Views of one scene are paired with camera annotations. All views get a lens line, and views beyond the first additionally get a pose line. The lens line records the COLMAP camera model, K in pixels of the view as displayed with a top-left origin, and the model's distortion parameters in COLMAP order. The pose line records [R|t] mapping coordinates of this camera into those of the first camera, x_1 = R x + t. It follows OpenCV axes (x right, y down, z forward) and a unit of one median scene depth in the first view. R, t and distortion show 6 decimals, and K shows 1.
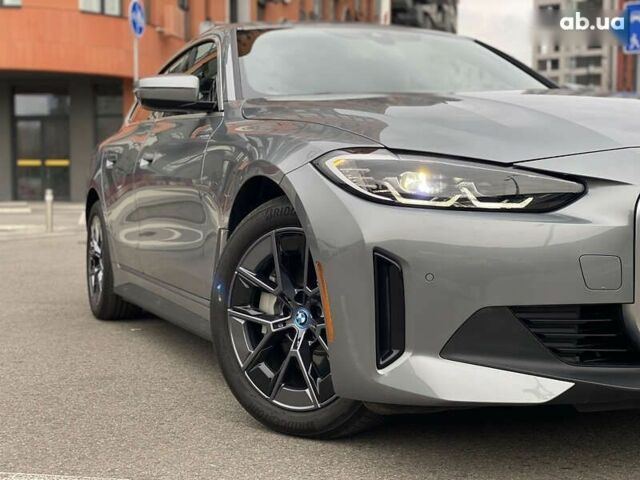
lens RADIAL K [[959.4, 0, 320.0], [0, 959.4, 240.0], [0, 0, 1]] dist [0.140494, -0.190270]
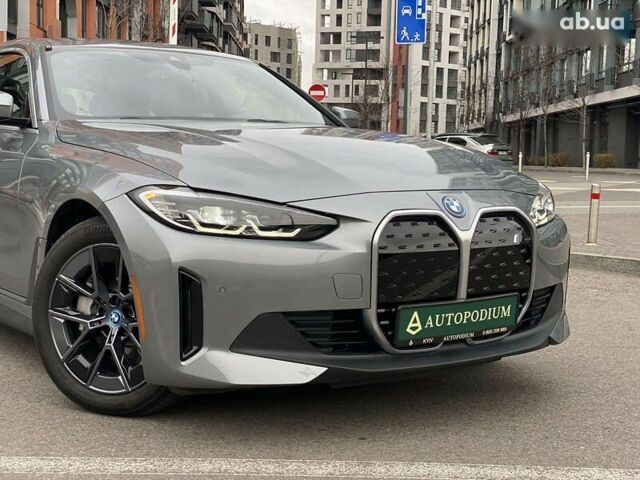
lens RADIAL K [[959.4, 0, 320.0], [0, 959.4, 240.0], [0, 0, 1]] dist [0.140494, -0.190270]
pose [[0.975502, 0.003482, 0.219964, -0.036035], [-0.011240, 0.999358, 0.034026, -0.062004], [-0.219704, -0.035664, 0.974914, -0.243127]]
